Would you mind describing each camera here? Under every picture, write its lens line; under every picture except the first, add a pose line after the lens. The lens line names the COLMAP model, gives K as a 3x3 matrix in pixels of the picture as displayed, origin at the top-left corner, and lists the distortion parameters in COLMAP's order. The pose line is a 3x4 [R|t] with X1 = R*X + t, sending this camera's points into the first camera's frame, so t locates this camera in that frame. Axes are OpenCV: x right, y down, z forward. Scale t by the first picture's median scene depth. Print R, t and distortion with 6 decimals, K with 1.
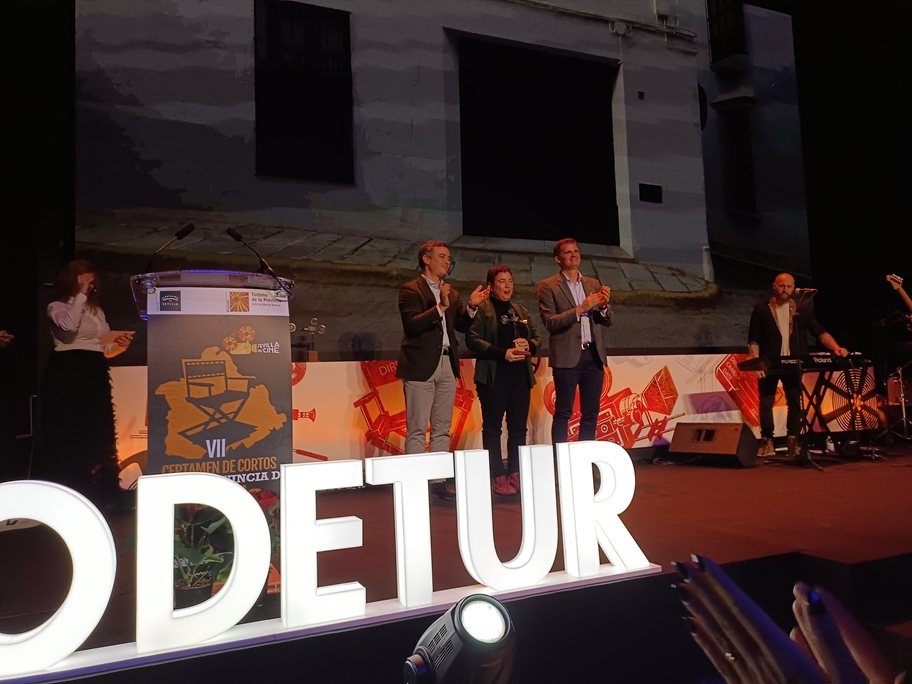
lens RADIAL K [[678.1, 0, 450.8], [0, 678.1, 346.6], [0, 0, 1]] dist [0.062745, -0.048937]
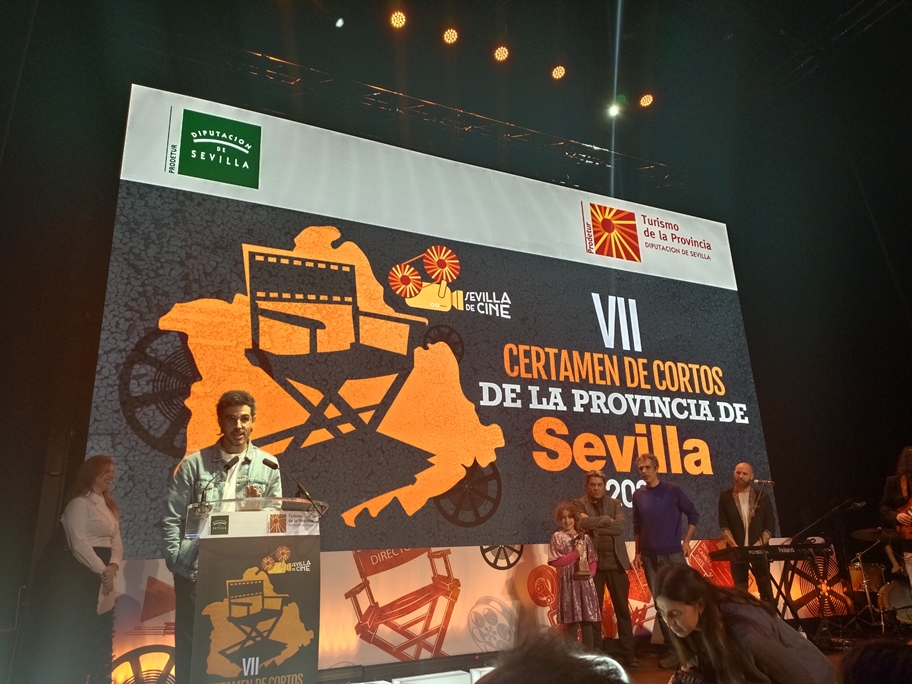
lens RADIAL K [[678.1, 0, 457.5], [0, 678.1, 343.0], [0, 0, 1]] dist [0.062745, -0.048937]
pose [[0.998288, 0.020759, 0.054683, -0.081110], [-0.007444, 0.972390, -0.233244, -0.096282], [-0.058015, 0.232437, 0.970880, -0.196825]]
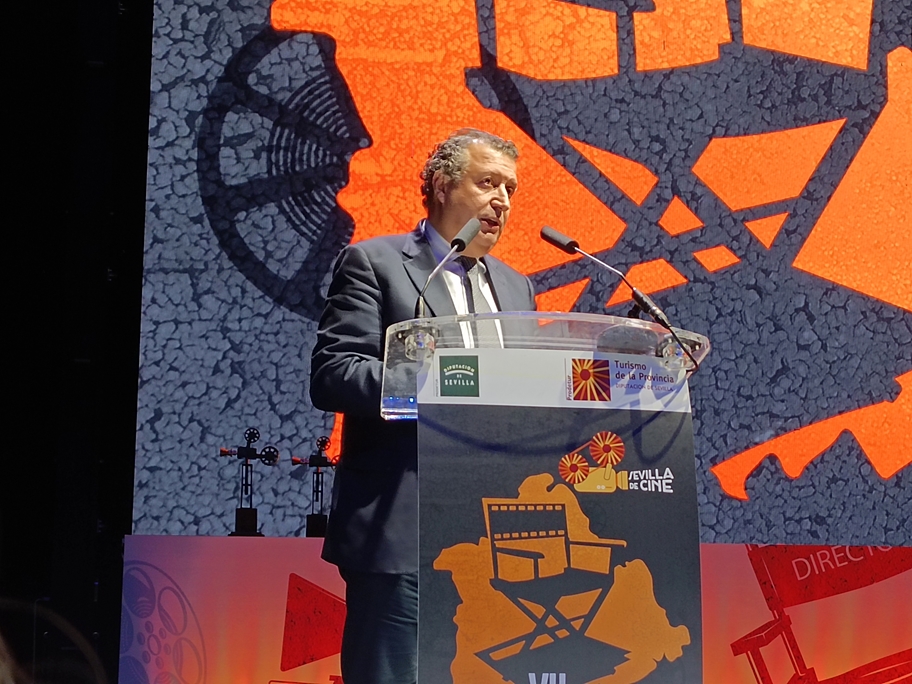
lens RADIAL K [[1707.6, 0, 452.7], [0, 1707.6, 339.3], [0, 0, 1]] dist [0.042036, 0.000000]
pose [[0.970991, 0.002556, -0.239103, -0.124095], [-0.029755, 0.993462, -0.110213, 0.038832], [0.237258, 0.114131, 0.964719, -0.158137]]
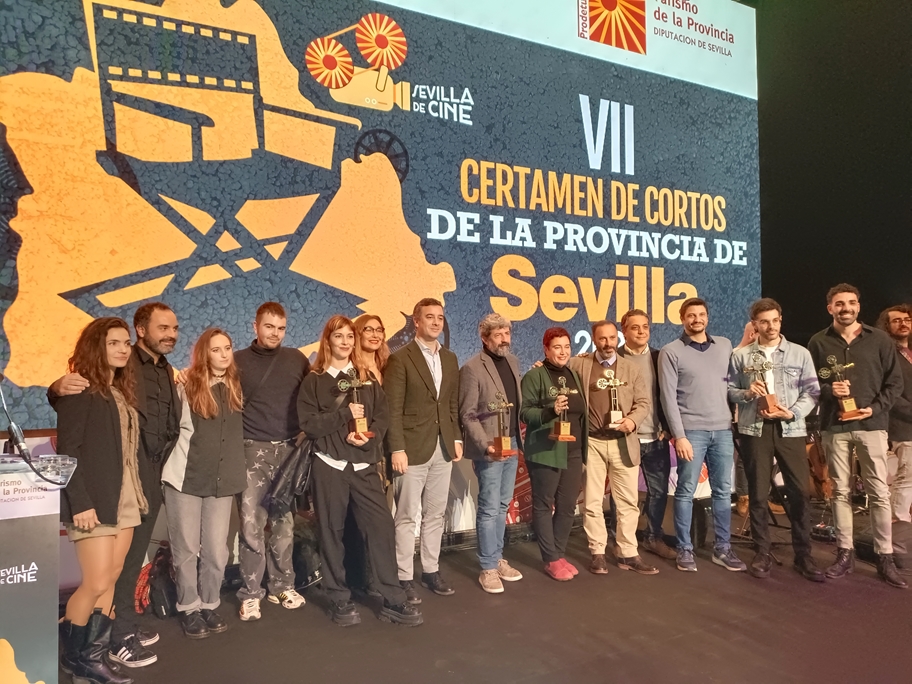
lens RADIAL K [[678.1, 0, 459.3], [0, 678.1, 342.5], [0, 0, 1]] dist [0.062745, -0.048937]
pose [[0.994108, 0.036652, 0.102012, 0.067181], [-0.041040, 0.998305, 0.041254, -0.264401], [-0.100327, -0.045198, 0.993927, 0.364679]]
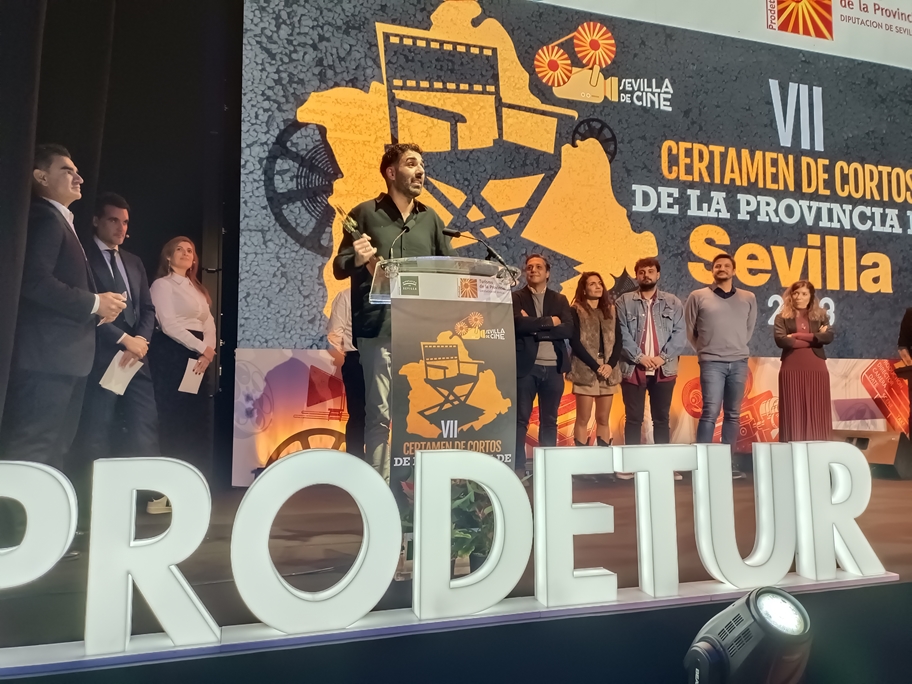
lens RADIAL K [[678.1, 0, 457.4], [0, 678.1, 344.5], [0, 0, 1]] dist [0.062745, -0.048937]
pose [[0.994971, 0.035798, -0.093550, -0.231277], [-0.035431, 0.999357, 0.005583, 0.013931], [0.093690, -0.002241, 0.995599, -0.023193]]
